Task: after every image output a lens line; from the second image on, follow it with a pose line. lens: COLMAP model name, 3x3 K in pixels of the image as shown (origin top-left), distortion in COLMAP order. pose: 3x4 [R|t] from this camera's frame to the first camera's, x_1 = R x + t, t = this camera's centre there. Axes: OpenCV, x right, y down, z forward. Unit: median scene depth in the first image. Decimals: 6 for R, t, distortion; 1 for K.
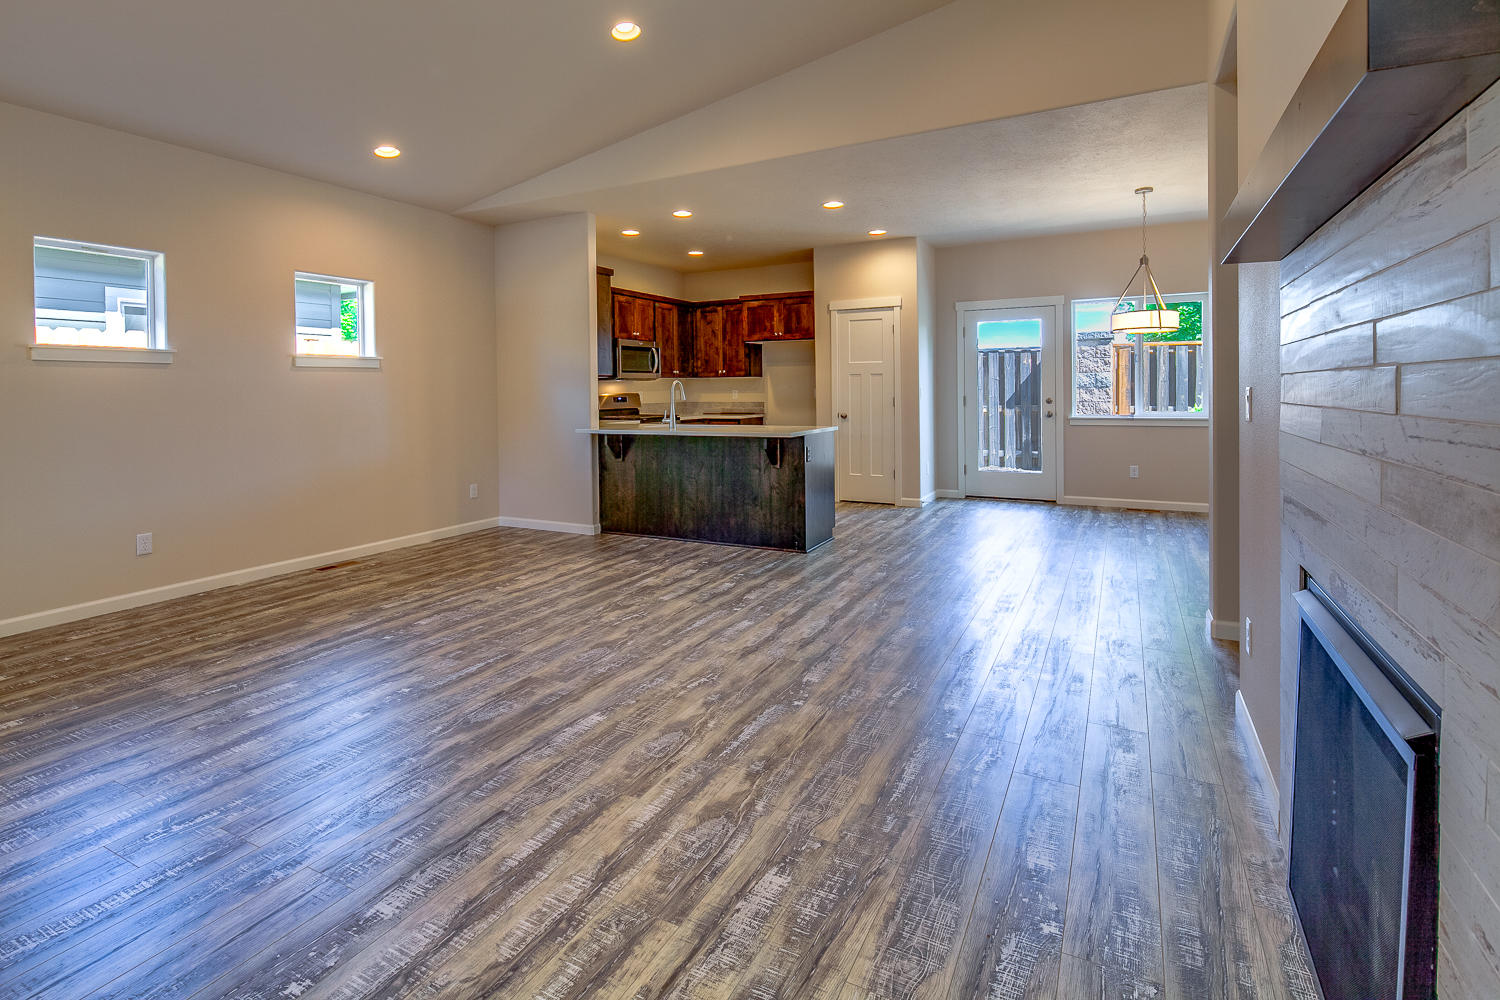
lens RADIAL K [[723.8, 0, 741.6], [0, 723.8, 399.7], [0, 0, 1]] dist [-0.001859, -0.001401]
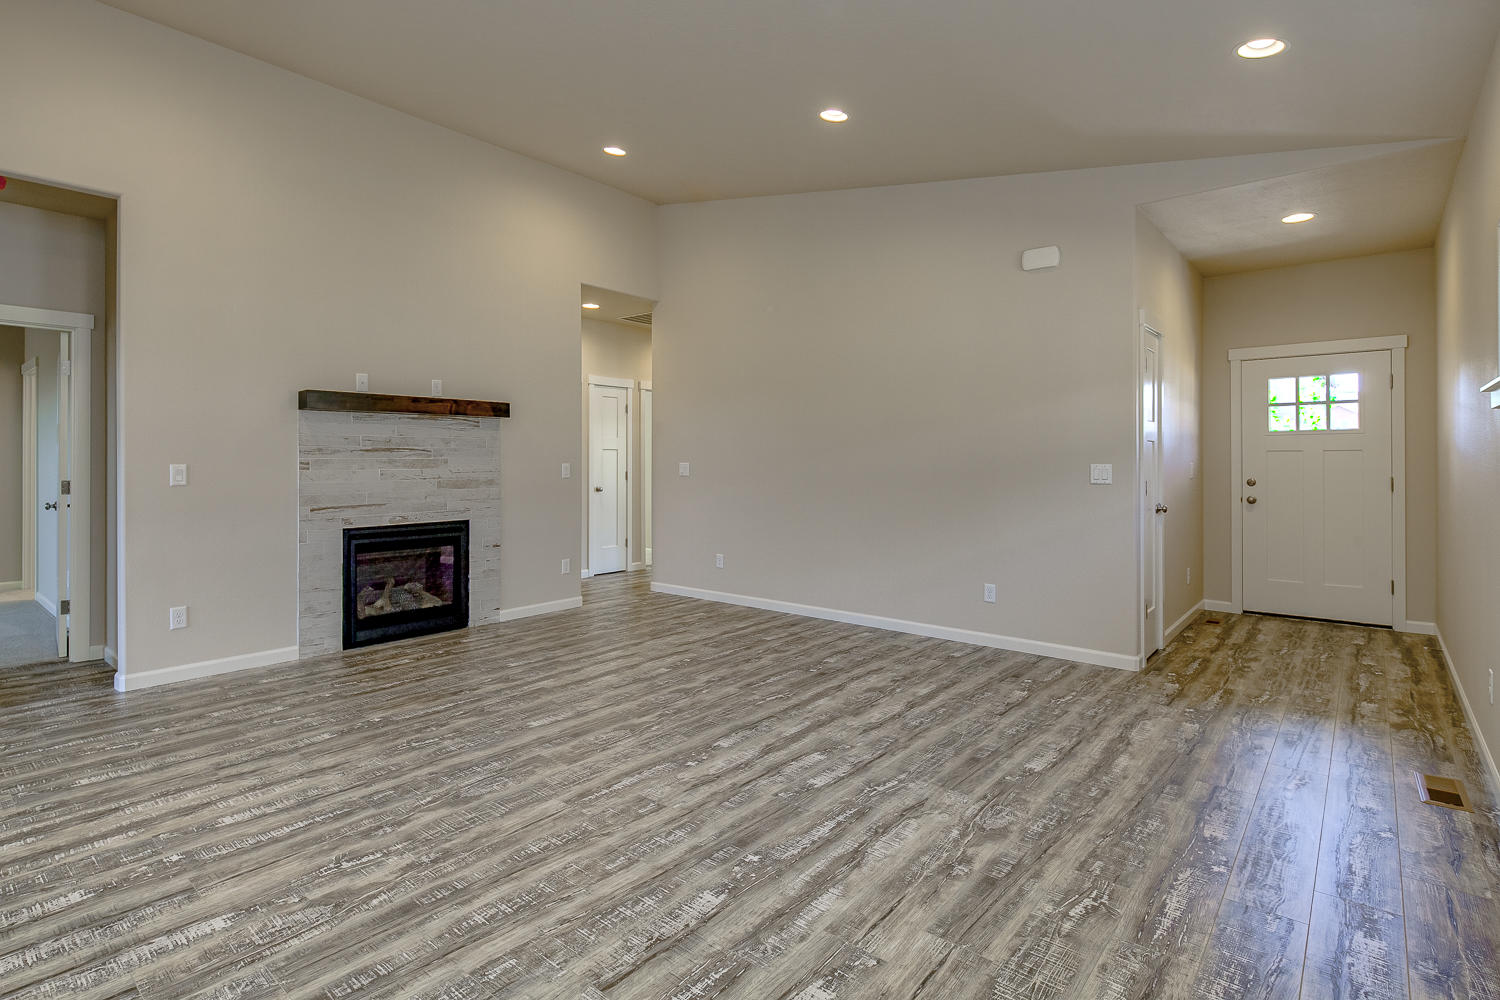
lens RADIAL K [[736.4, 0, 746.9], [0, 736.4, 458.9], [0, 0, 1]] dist [-0.000518, -0.002041]
pose [[-0.977792, 0.012784, 0.209189, -0.392555], [0.015044, 0.999844, 0.009216, -0.011643], [-0.209039, 0.012158, -0.977832, 1.020854]]
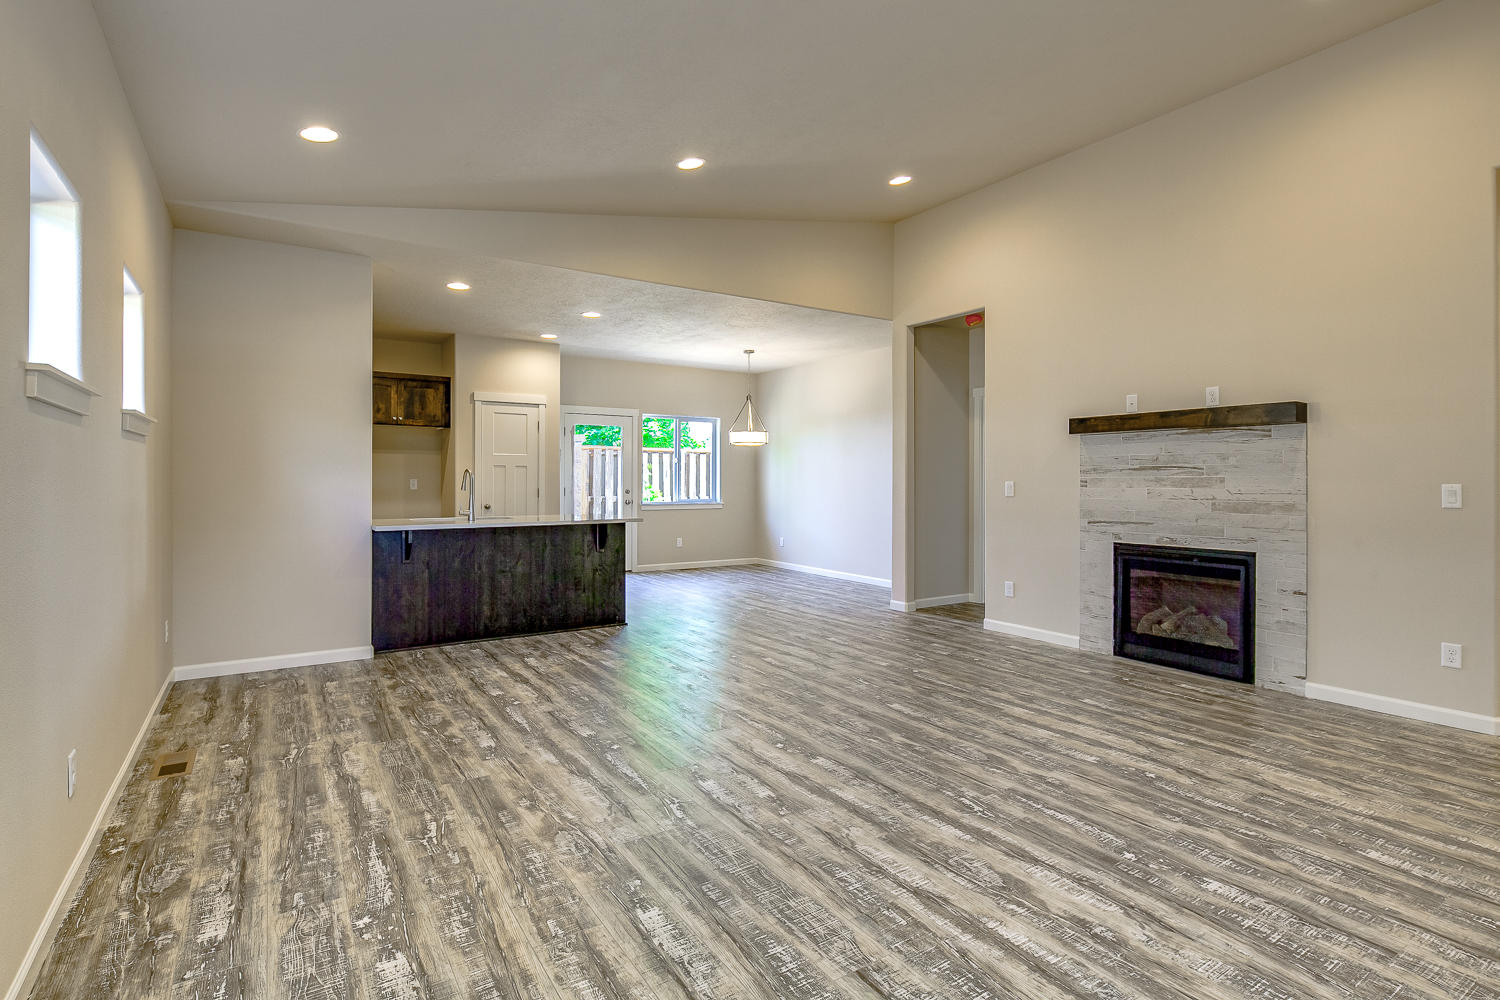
lens RADIAL K [[738.3, 0, 742.3], [0, 738.3, 473.4], [0, 0, 1]] dist [-0.000098, -0.001544]
pose [[0.489988, 0.019573, 0.871509, -0.778824], [0.004429, 0.999679, -0.024942, 0.004645], [-0.871718, 0.016081, 0.489744, 0.251971]]
